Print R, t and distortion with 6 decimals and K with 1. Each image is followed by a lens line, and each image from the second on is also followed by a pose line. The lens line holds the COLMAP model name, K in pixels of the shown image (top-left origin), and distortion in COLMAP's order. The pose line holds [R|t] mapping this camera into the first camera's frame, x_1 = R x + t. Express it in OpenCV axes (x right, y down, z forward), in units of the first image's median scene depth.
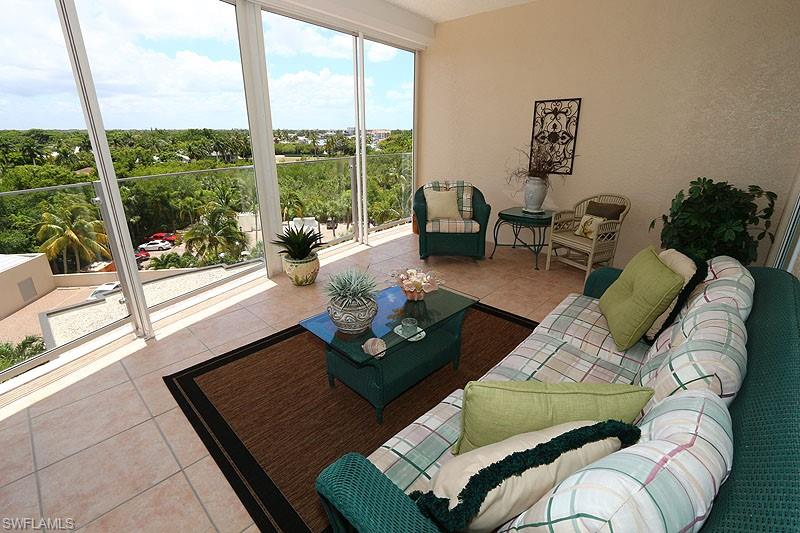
lens RADIAL K [[369.5, 0, 398.5], [0, 369.5, 261.2], [0, 0, 1]] dist [-0.011746, 0.000032]
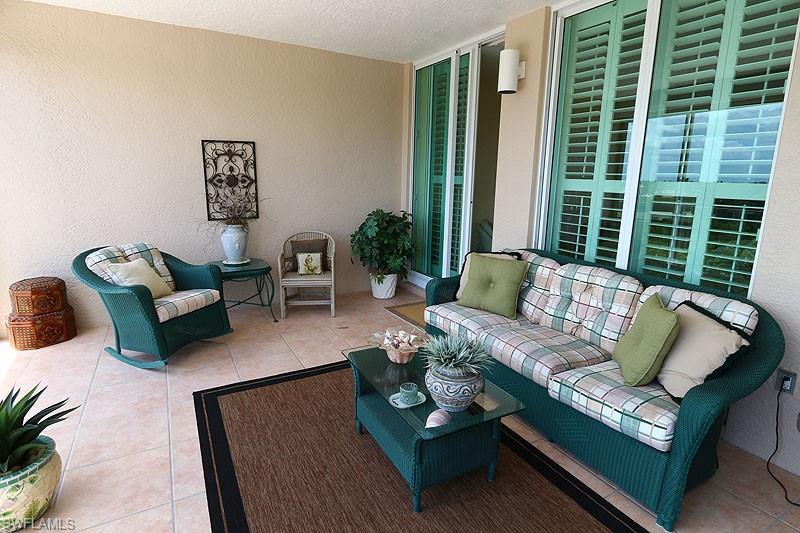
lens RADIAL K [[424.2, 0, 400.0], [0, 424.2, 266.5], [0, 0, 1]] dist [-0.001963, -0.000047]
pose [[0.291872, -0.205029, 0.934223, -0.489435], [0.301720, 0.946618, 0.113485, -0.132548], [-0.907621, 0.248751, 0.338153, 0.329507]]
